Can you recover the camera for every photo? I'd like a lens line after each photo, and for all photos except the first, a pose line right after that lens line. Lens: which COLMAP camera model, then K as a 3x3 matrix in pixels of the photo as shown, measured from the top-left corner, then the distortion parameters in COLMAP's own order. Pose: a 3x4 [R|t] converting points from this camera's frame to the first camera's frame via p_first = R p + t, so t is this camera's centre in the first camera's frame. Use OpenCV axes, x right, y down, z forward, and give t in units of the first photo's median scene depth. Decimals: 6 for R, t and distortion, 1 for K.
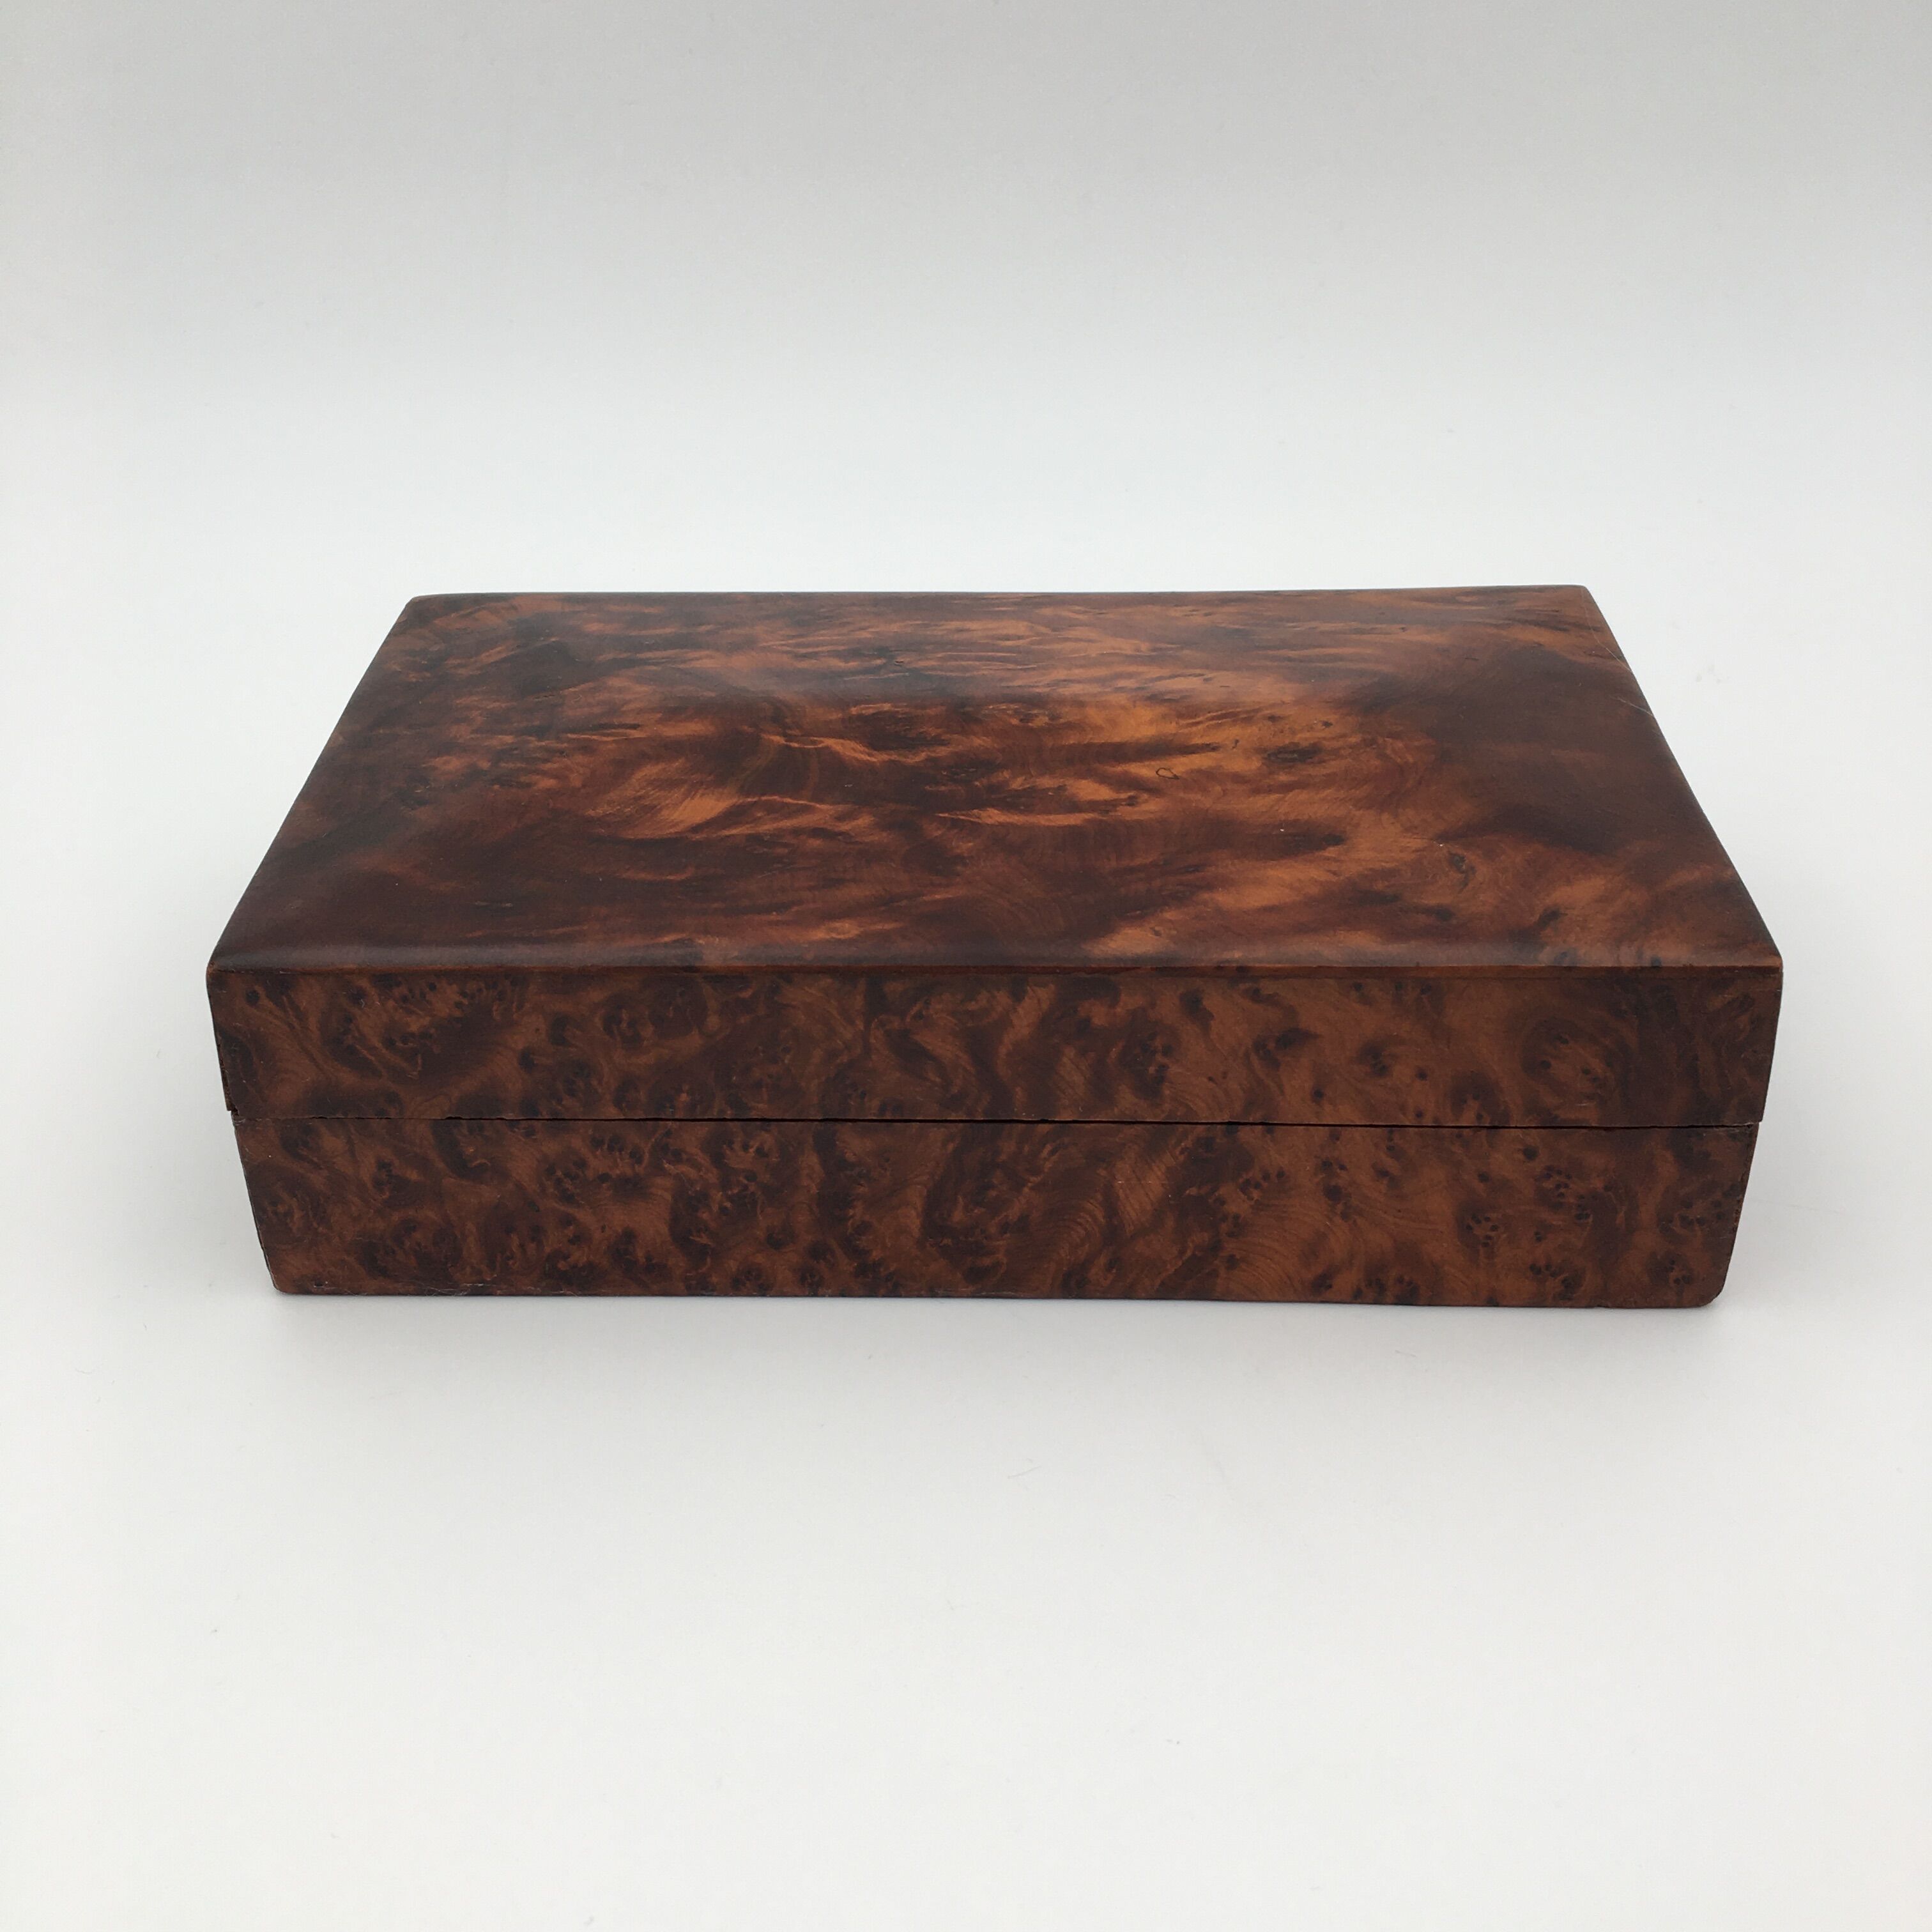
lens RADIAL K [[2272.7, 0, 959.2], [0, 2272.7, 955.8], [0, 0, 1]] dist [0.057807, 0.000000]
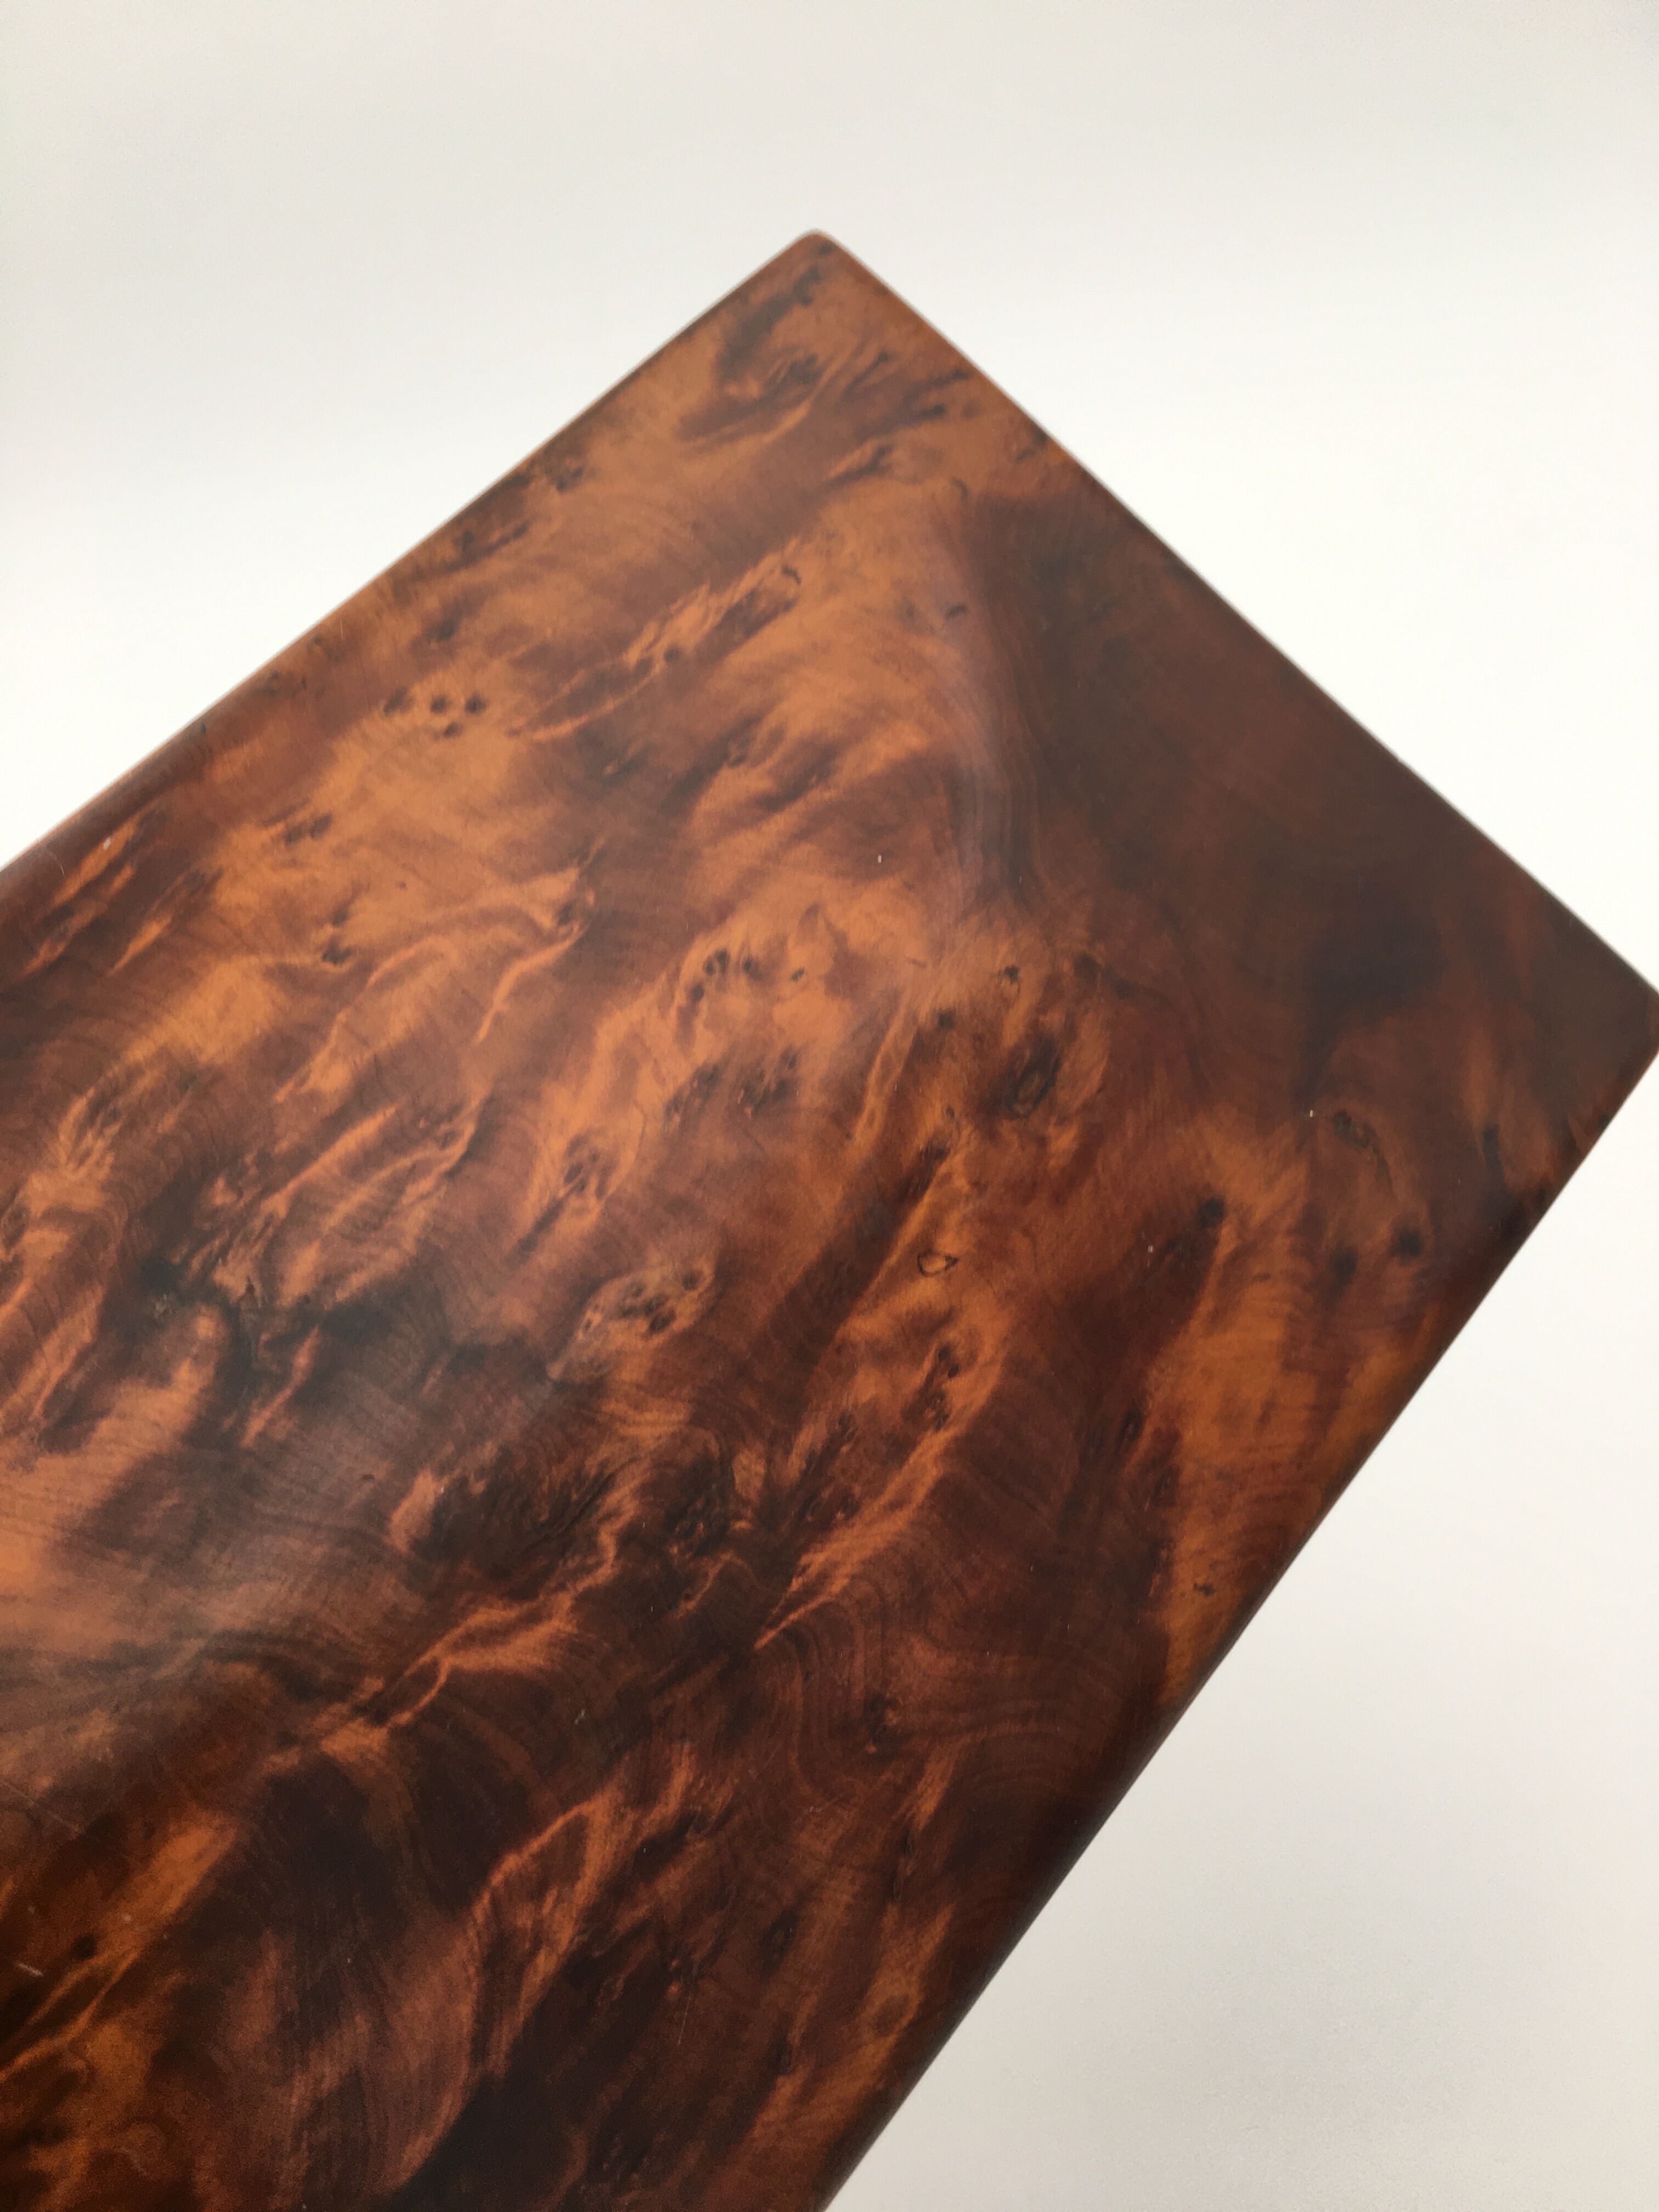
lens RADIAL K [[1954.0, 0, 836.4], [0, 1954.0, 1091.3], [0, 0, 1]] dist [0.069794, -0.099253]
pose [[0.615617, -0.678797, 0.400313, -0.098522], [0.190482, 0.621093, 0.760237, -0.510159], [-0.764678, -0.391762, 0.511654, 0.805813]]
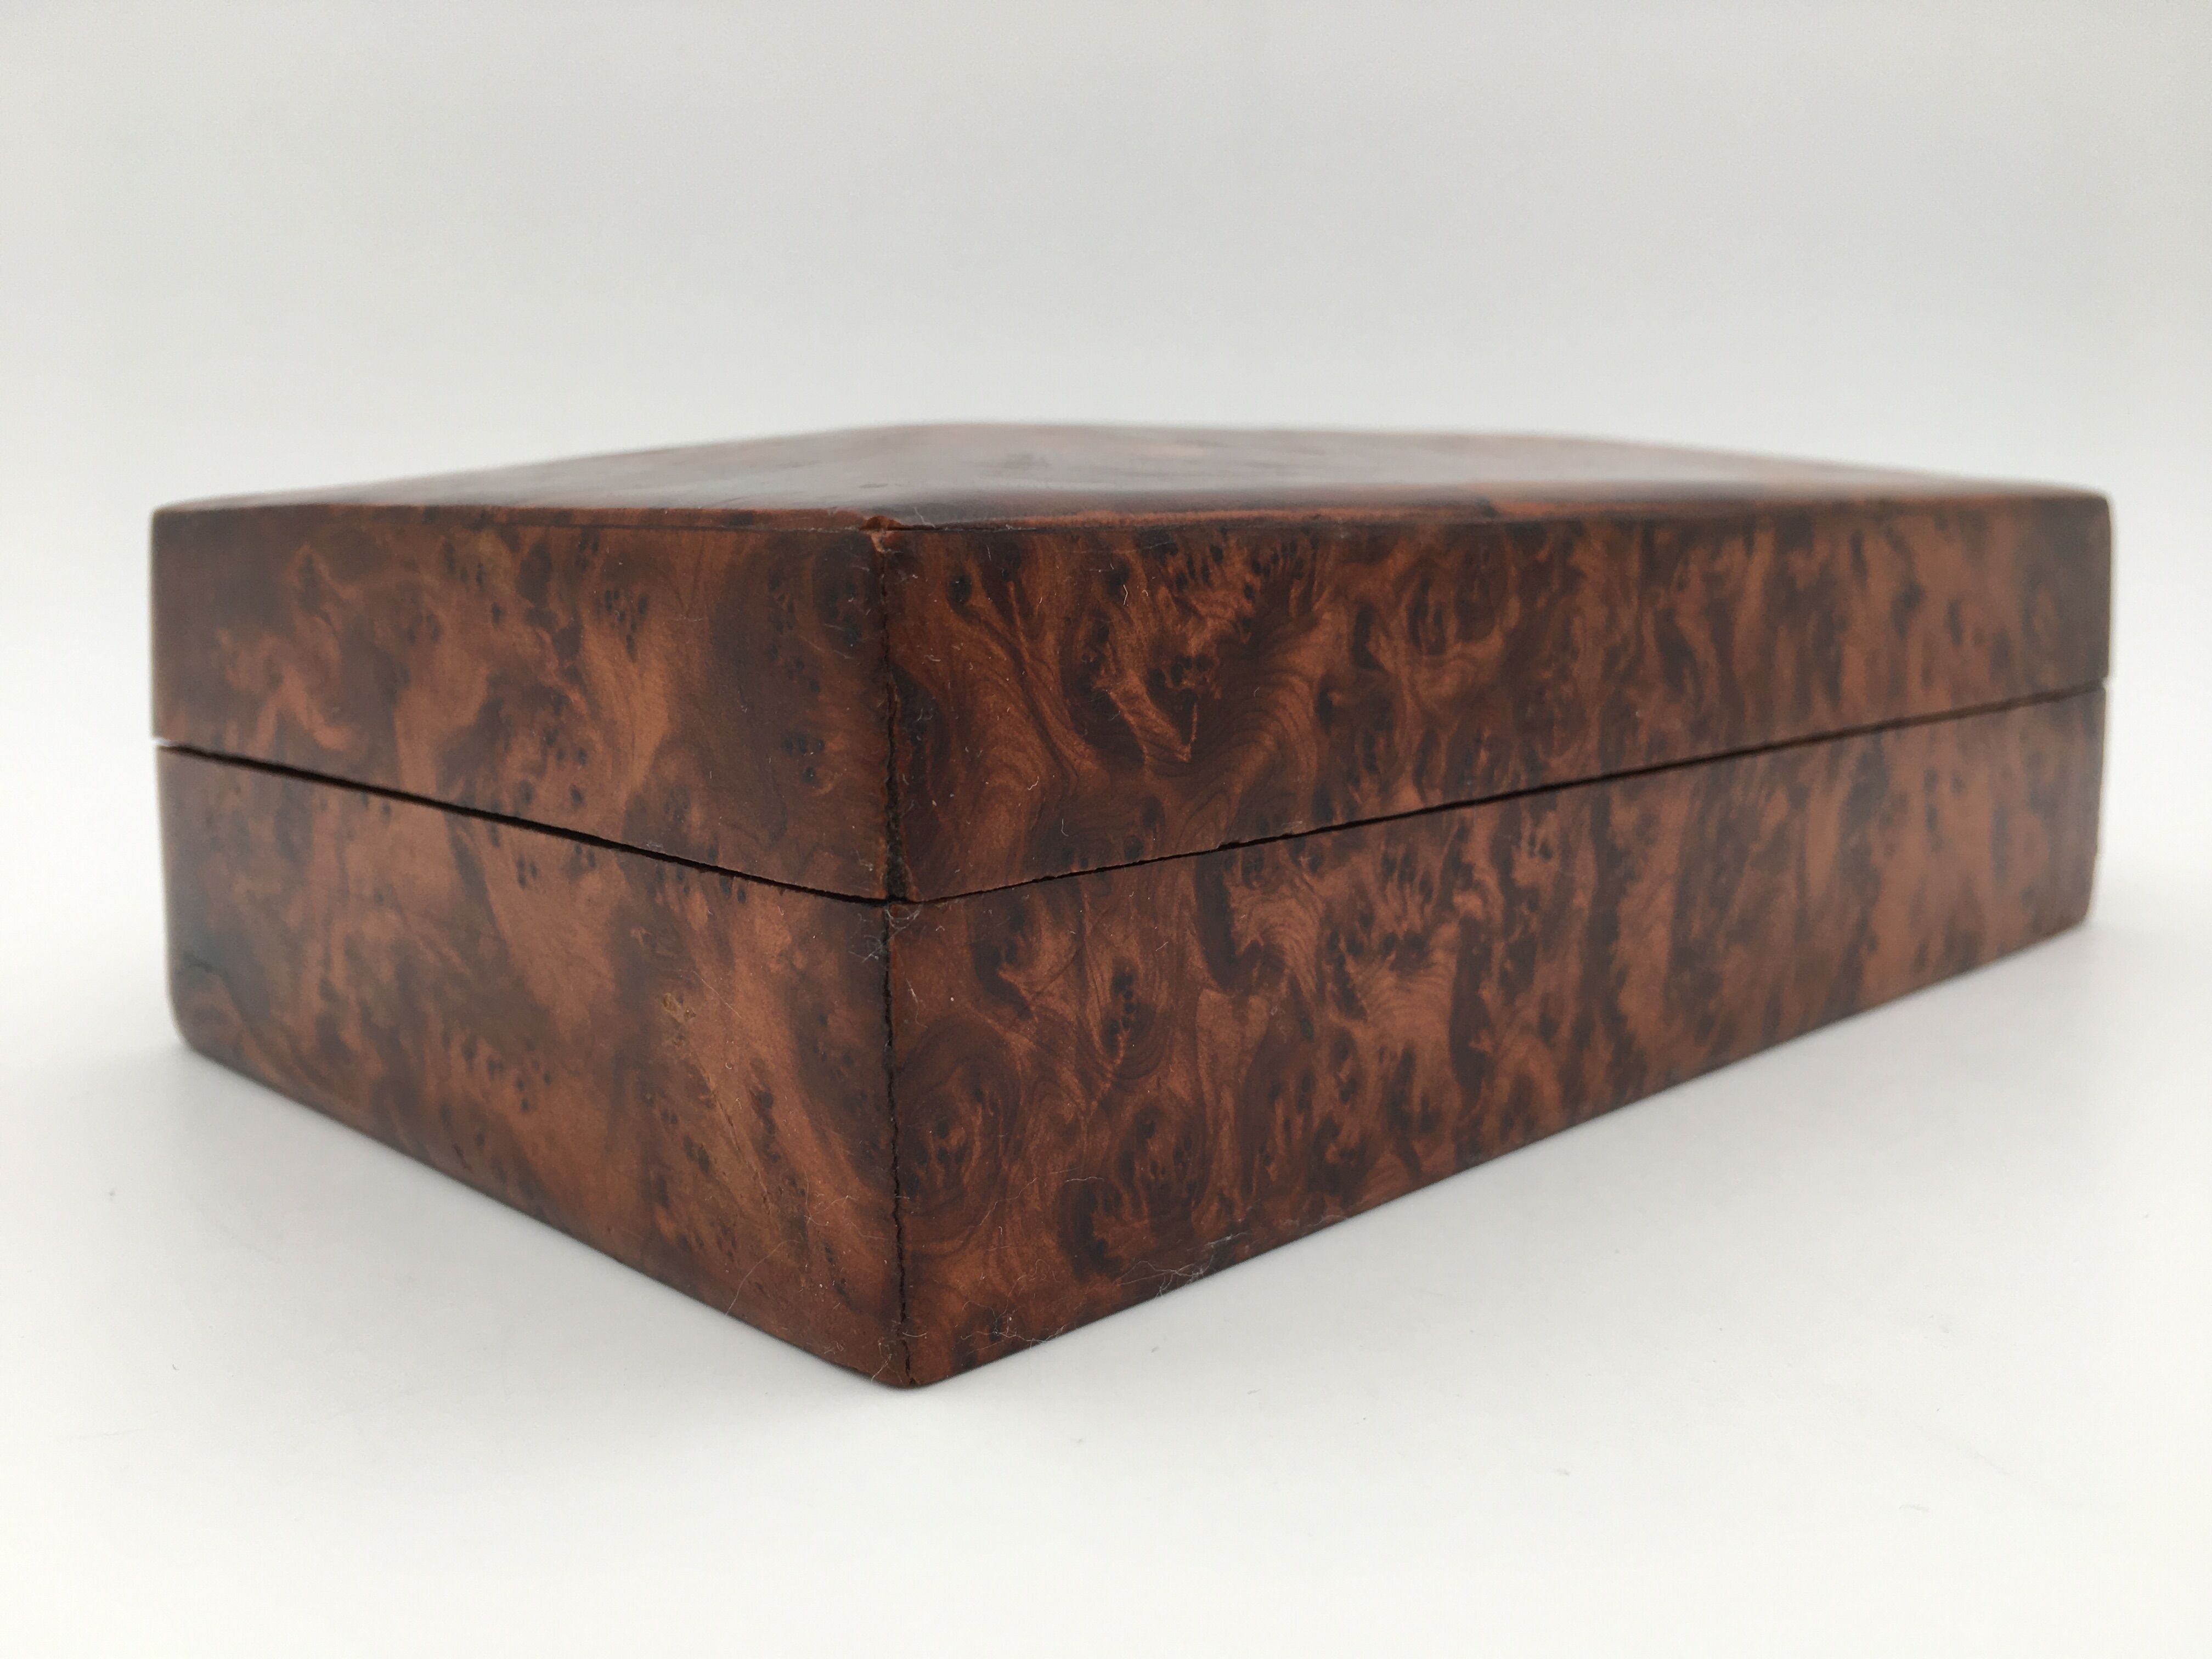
lens RADIAL K [[1954.0, 0, 1088.1], [0, 1954.0, 816.7], [0, 0, 1]] dist [0.069794, -0.099253]
pose [[0.698445, -0.105546, 0.707838, -0.553148], [0.382954, 0.890668, -0.245064, 0.160567], [-0.604583, 0.442233, 0.662503, 0.703216]]
